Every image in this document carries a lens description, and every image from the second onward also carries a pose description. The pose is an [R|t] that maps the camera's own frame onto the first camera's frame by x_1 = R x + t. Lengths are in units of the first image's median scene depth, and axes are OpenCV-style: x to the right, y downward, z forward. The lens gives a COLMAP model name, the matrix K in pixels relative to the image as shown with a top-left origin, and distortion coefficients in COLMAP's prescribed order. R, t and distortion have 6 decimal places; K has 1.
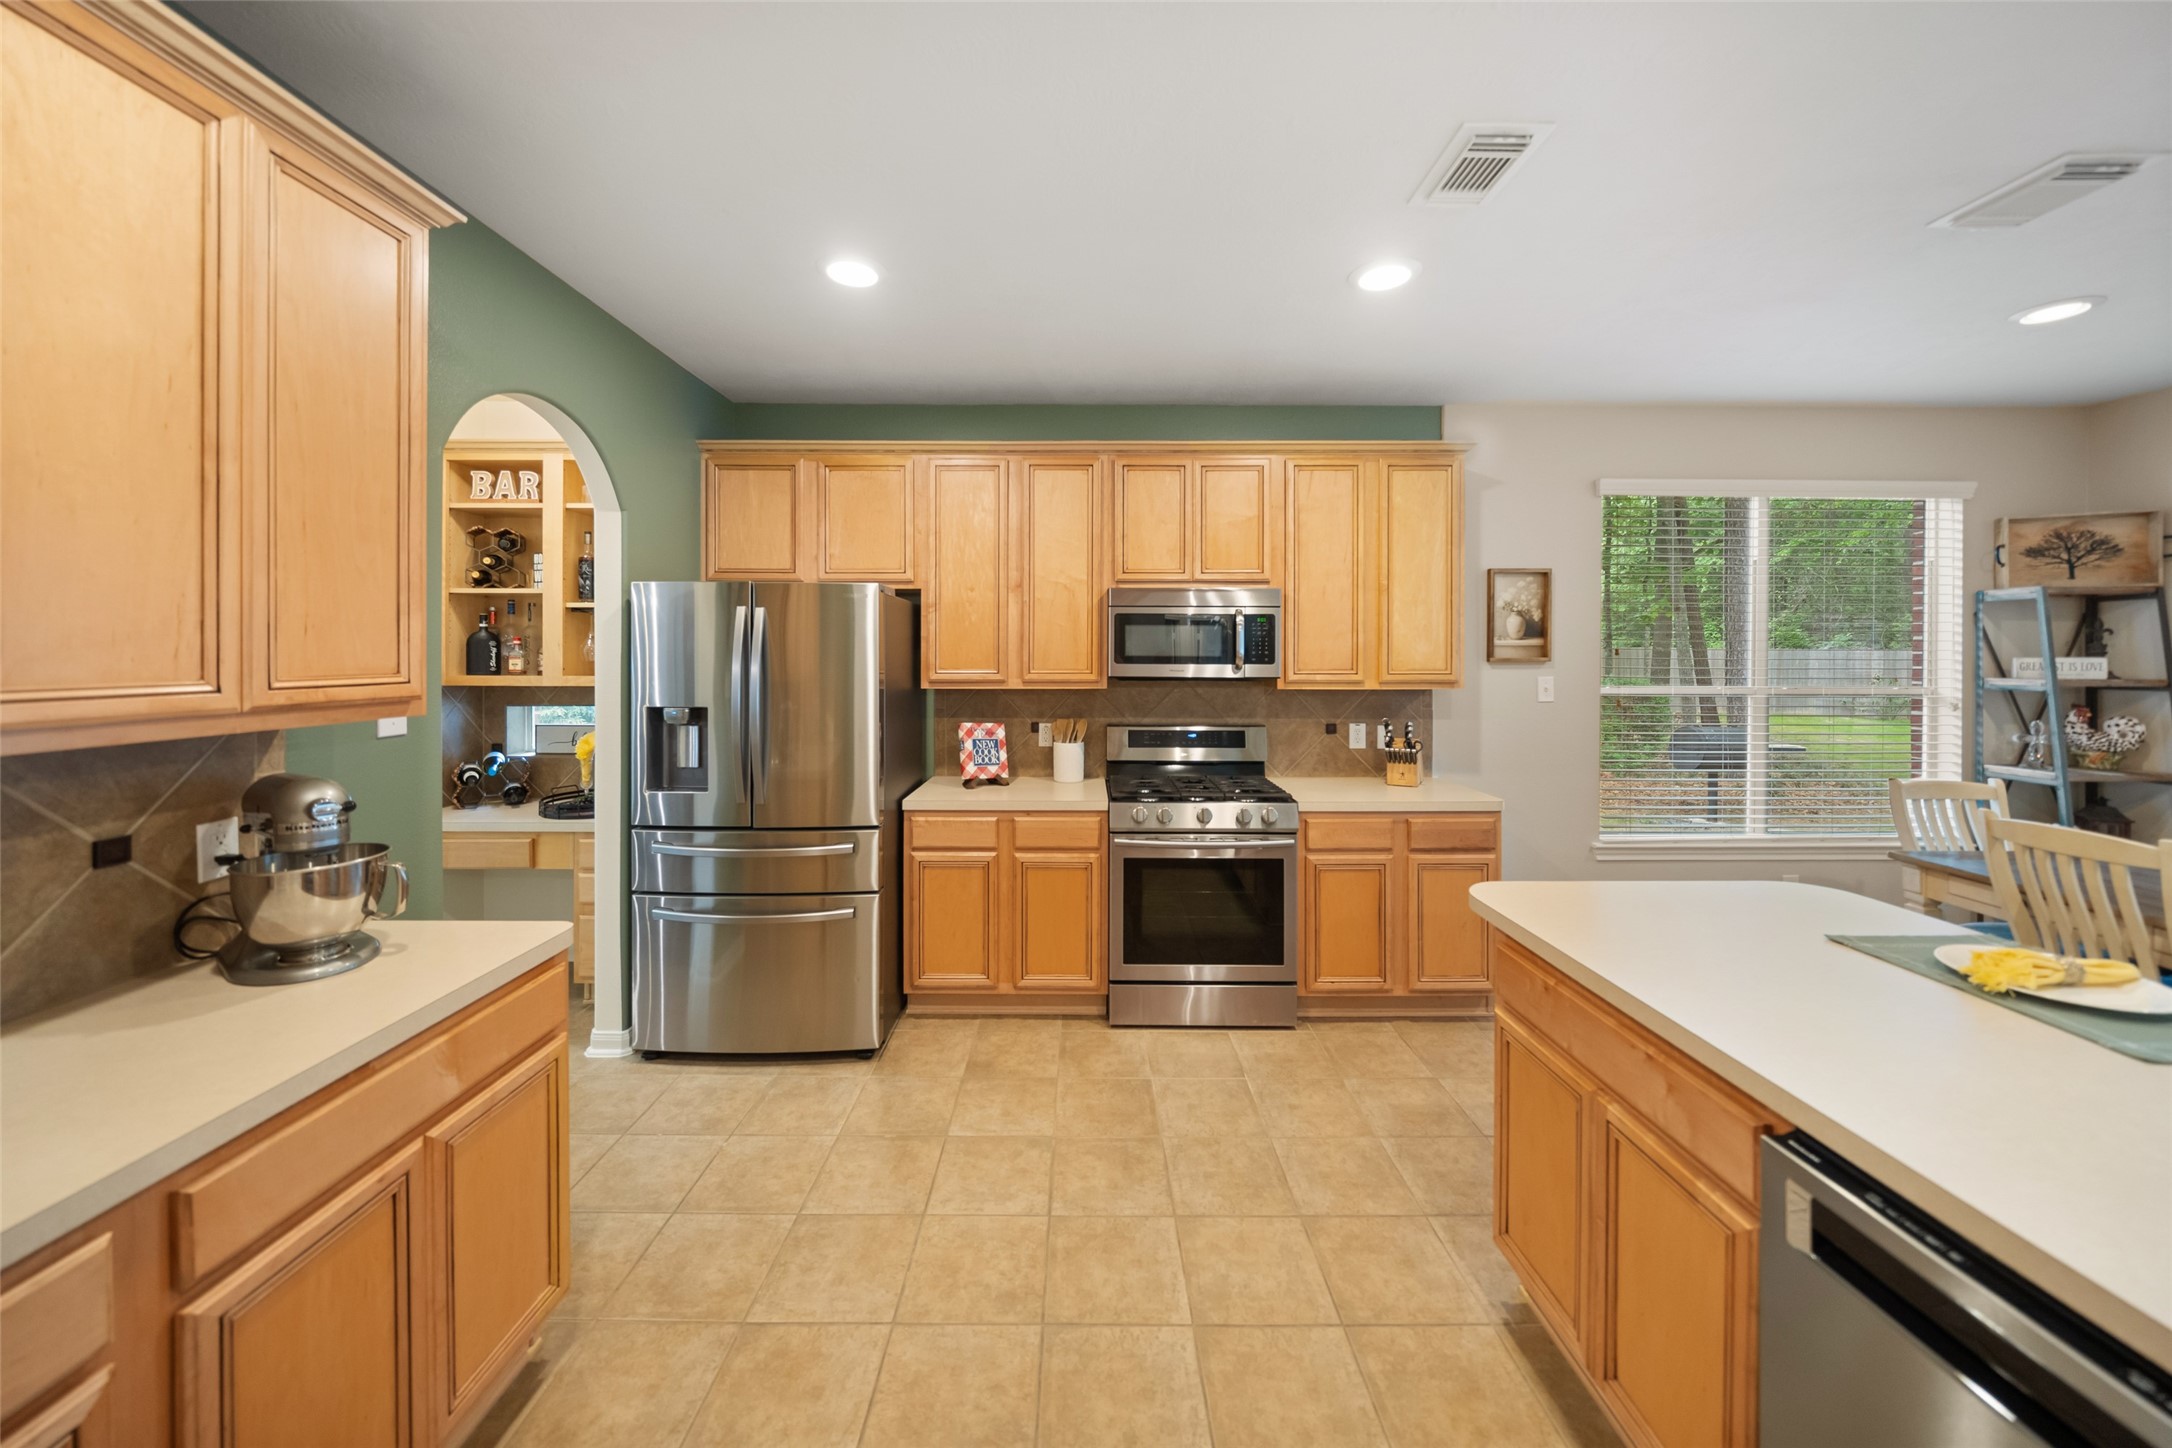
lens RADIAL K [[748.0, 0, 1083.0], [0, 748.0, 658.6], [0, 0, 1]] dist [-0.007588, -0.000043]
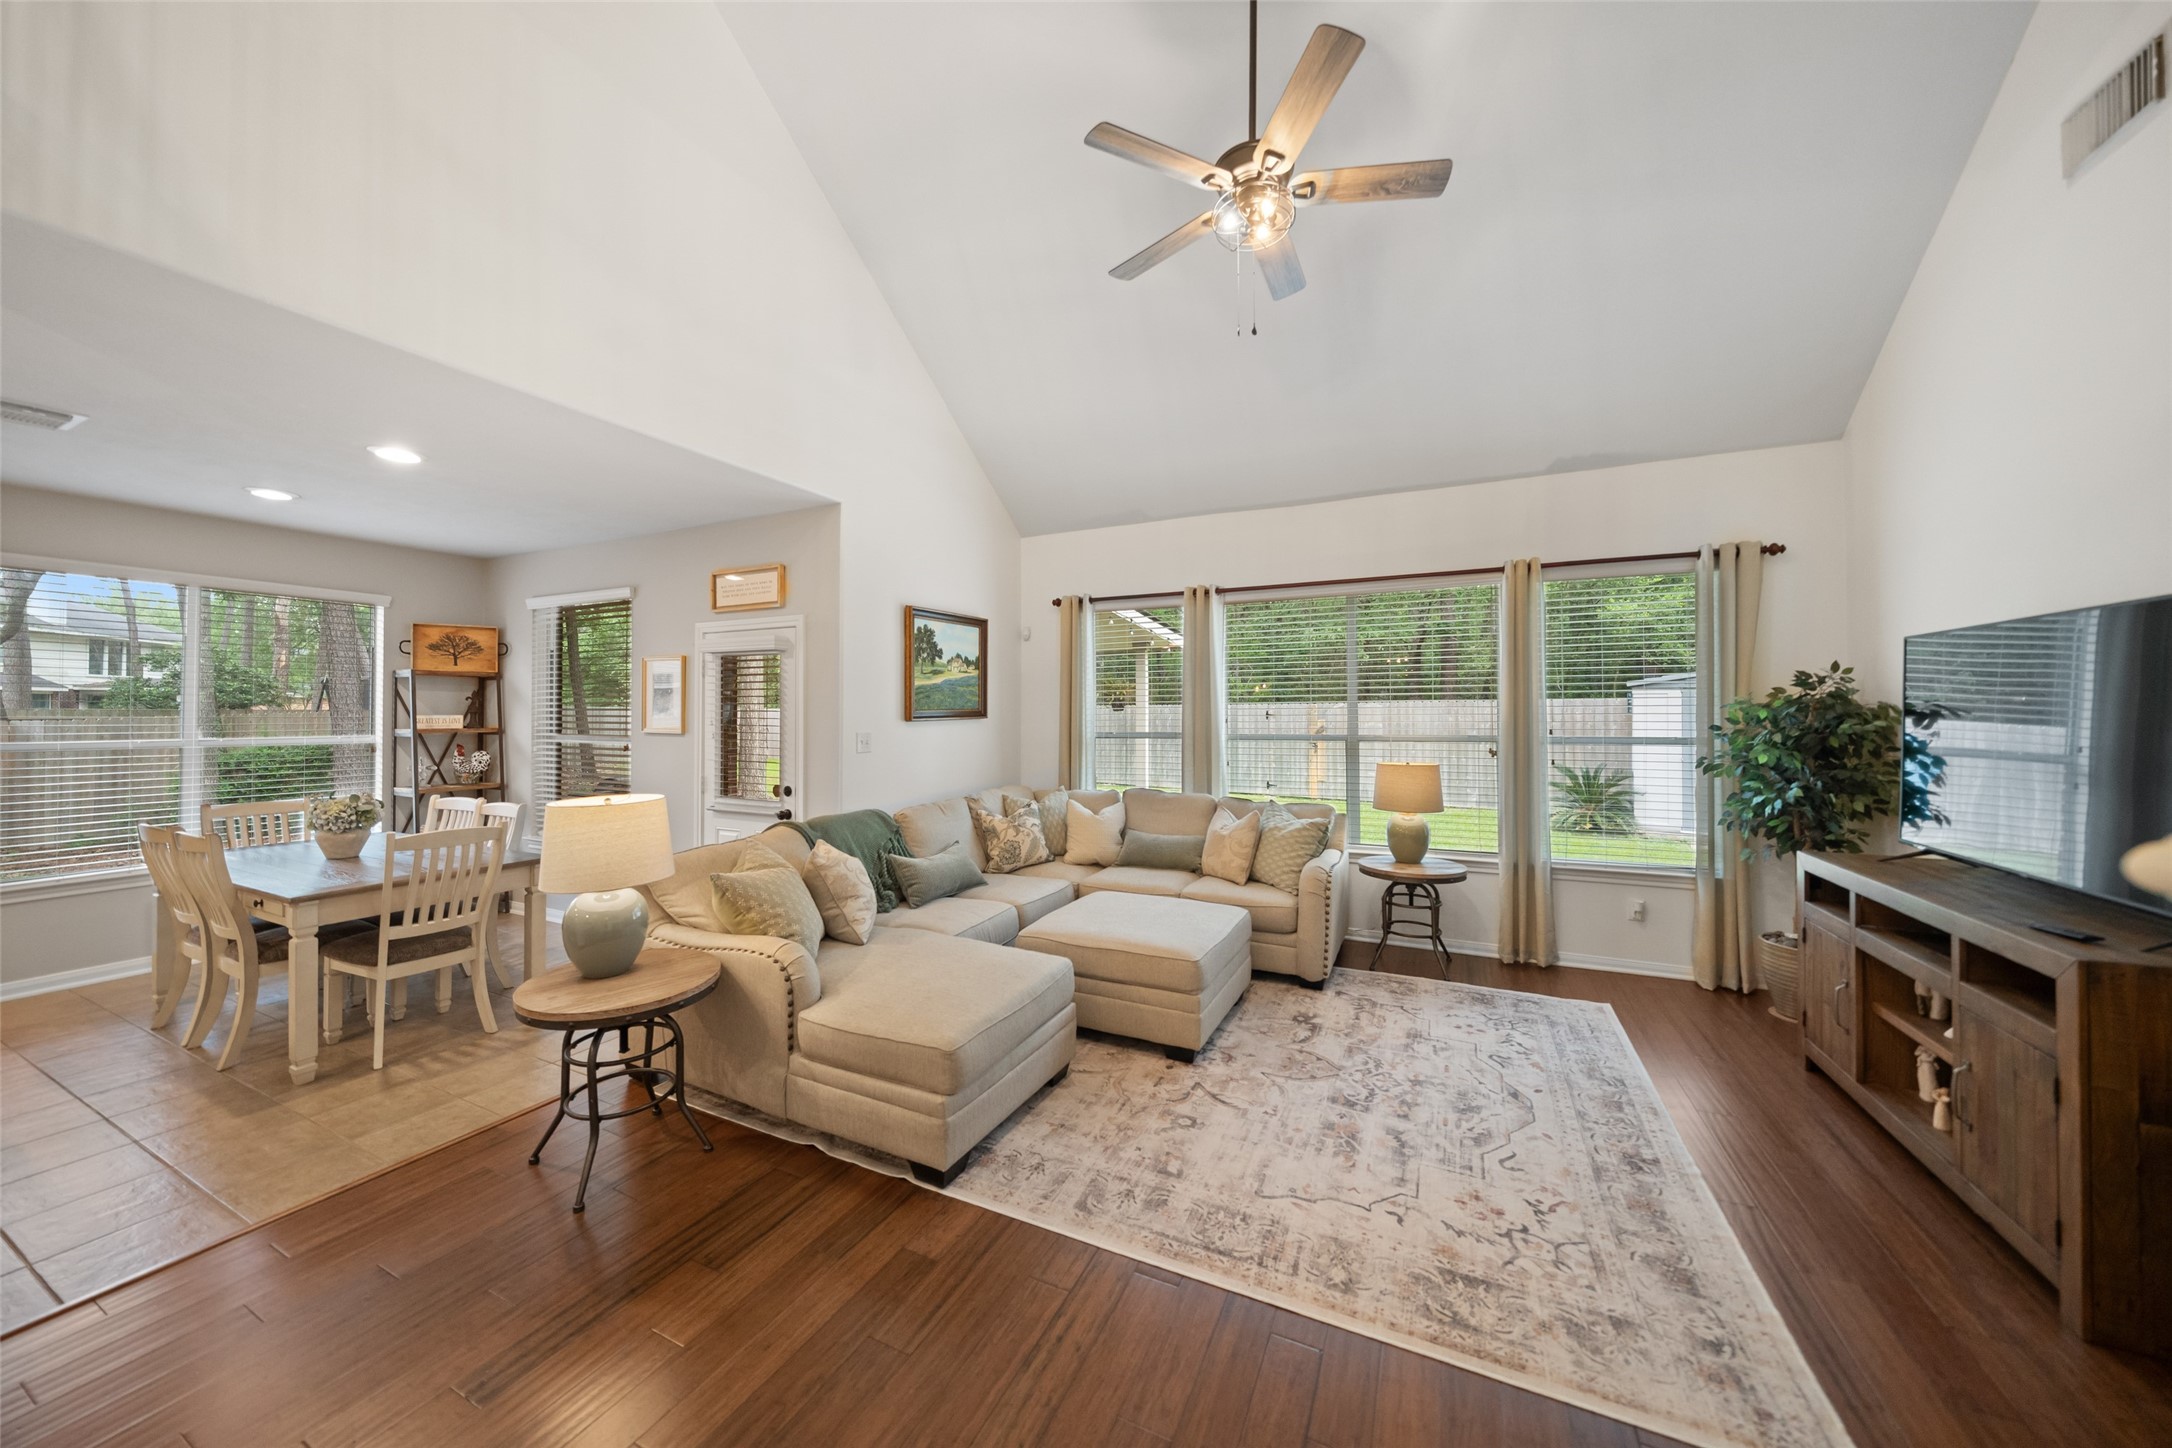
lens RADIAL K [[748.0, 0, 1079.5], [0, 748.0, 703.3], [0, 0, 1]] dist [-0.007588, -0.000043]
pose [[0.434532, 0.009547, 0.900606, 0.502204], [0.002811, 0.999925, -0.011956, -0.004042], [-0.900652, 0.007727, 0.434472, -0.936266]]
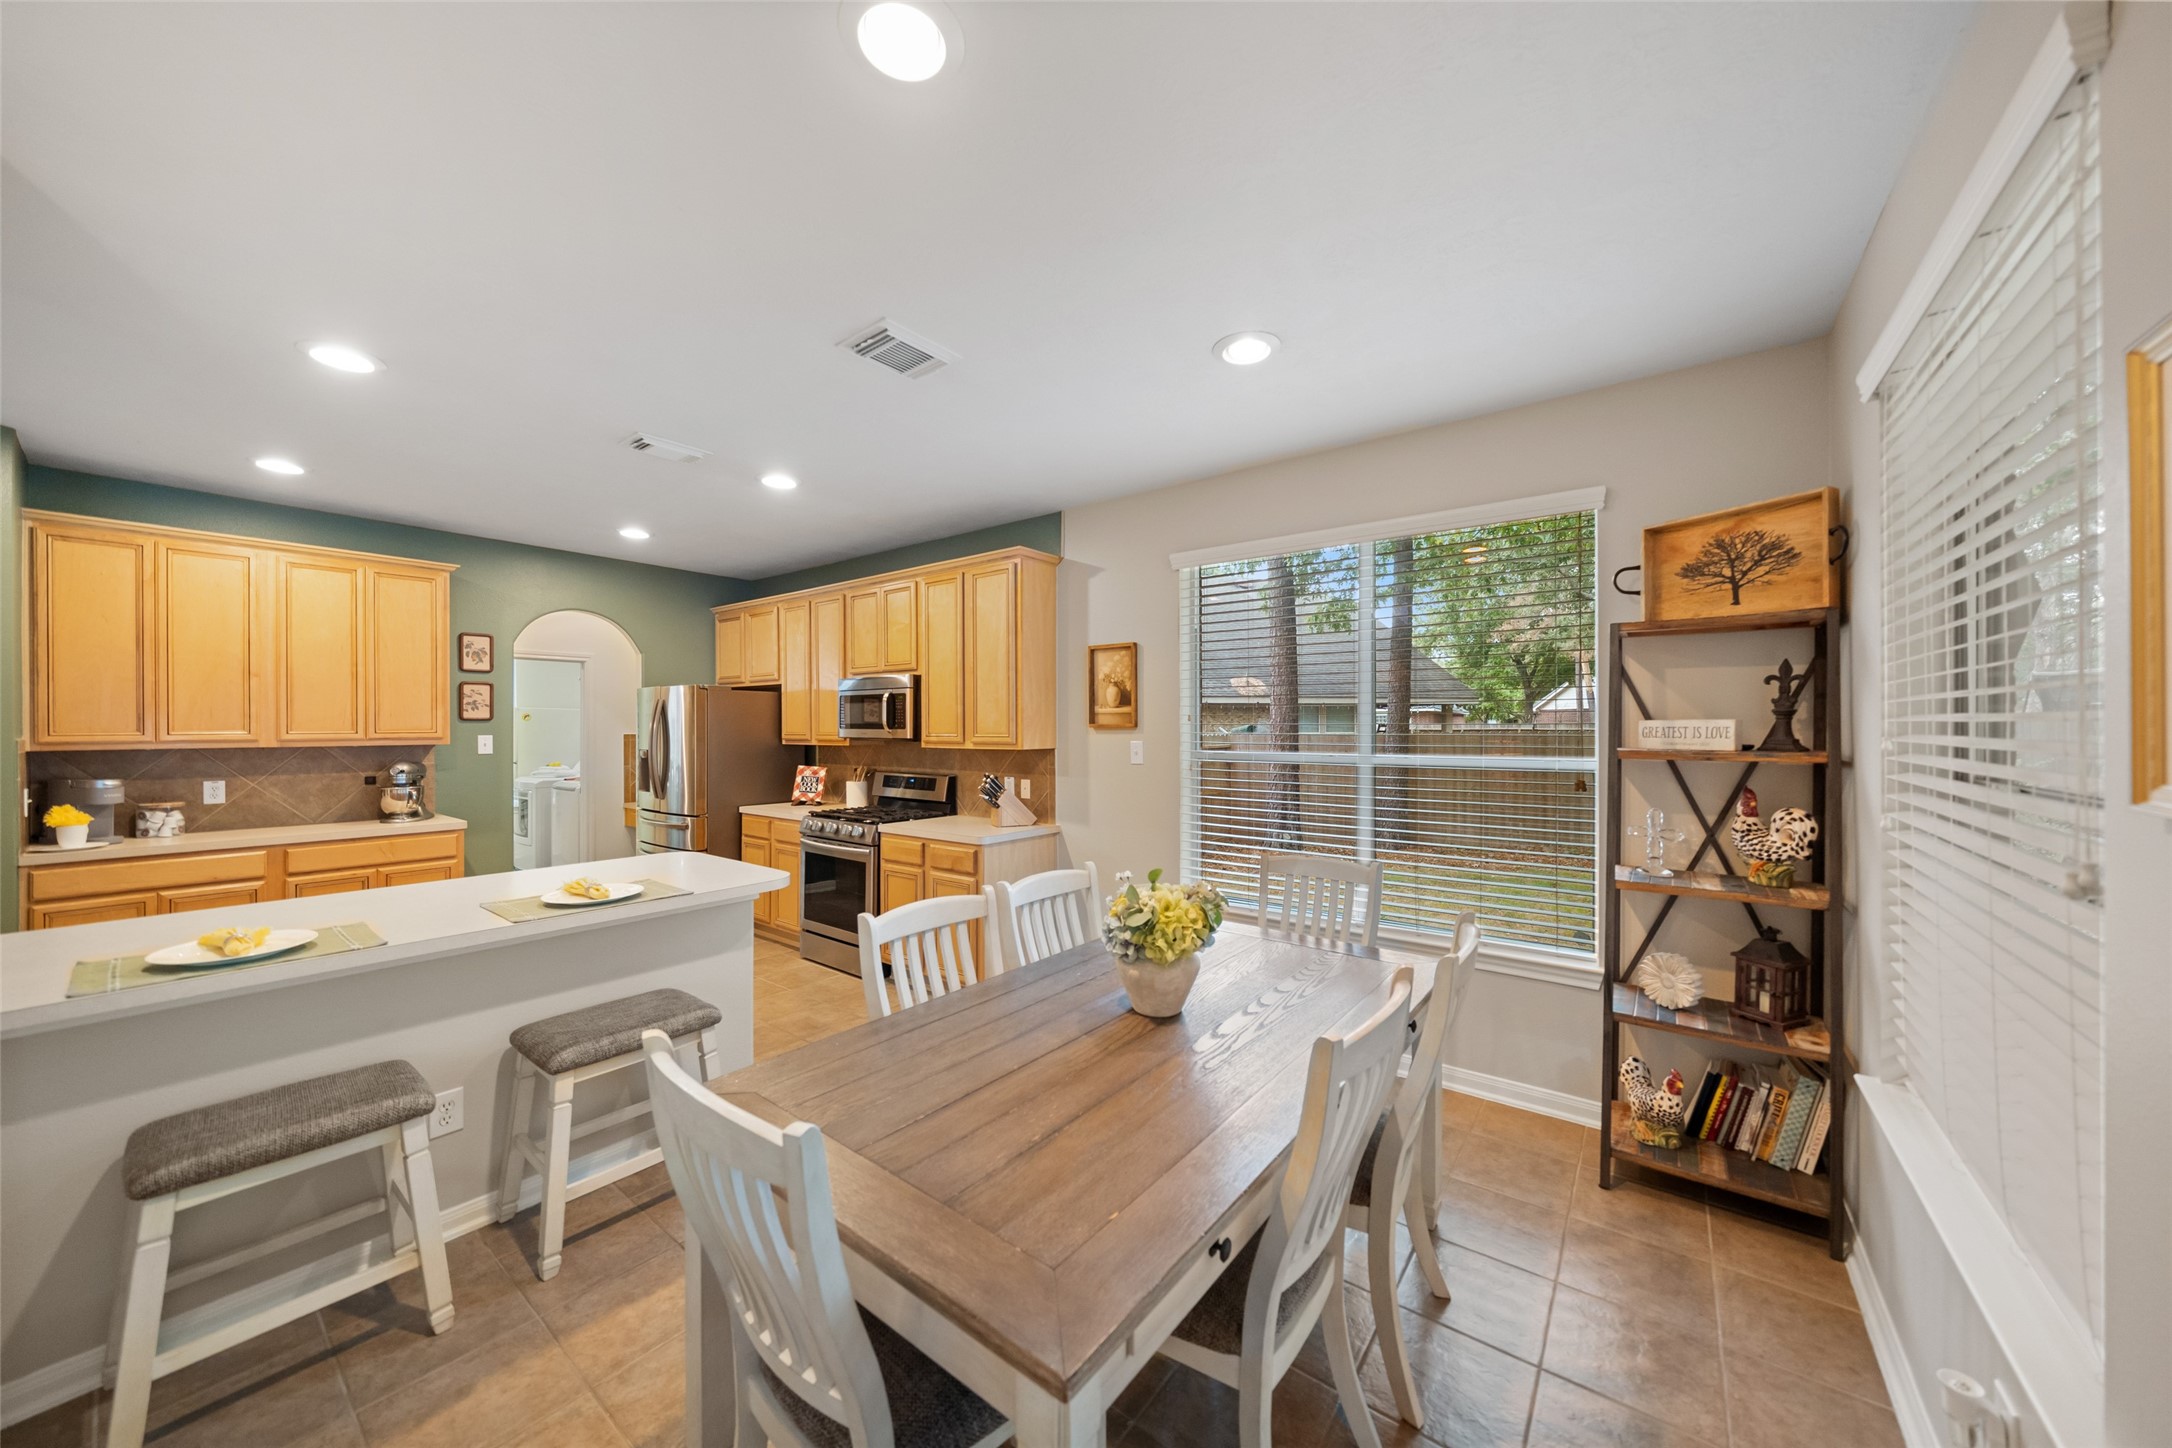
lens RADIAL K [[748.0, 0, 1092.3], [0, 748.0, 727.2], [0, 0, 1]] dist [-0.007588, -0.000043]
pose [[0.798908, -0.002015, -0.601450, 1.325828], [0.000431, 0.999996, -0.002778, 0.007749], [0.601453, 0.001960, 0.798906, 0.092325]]
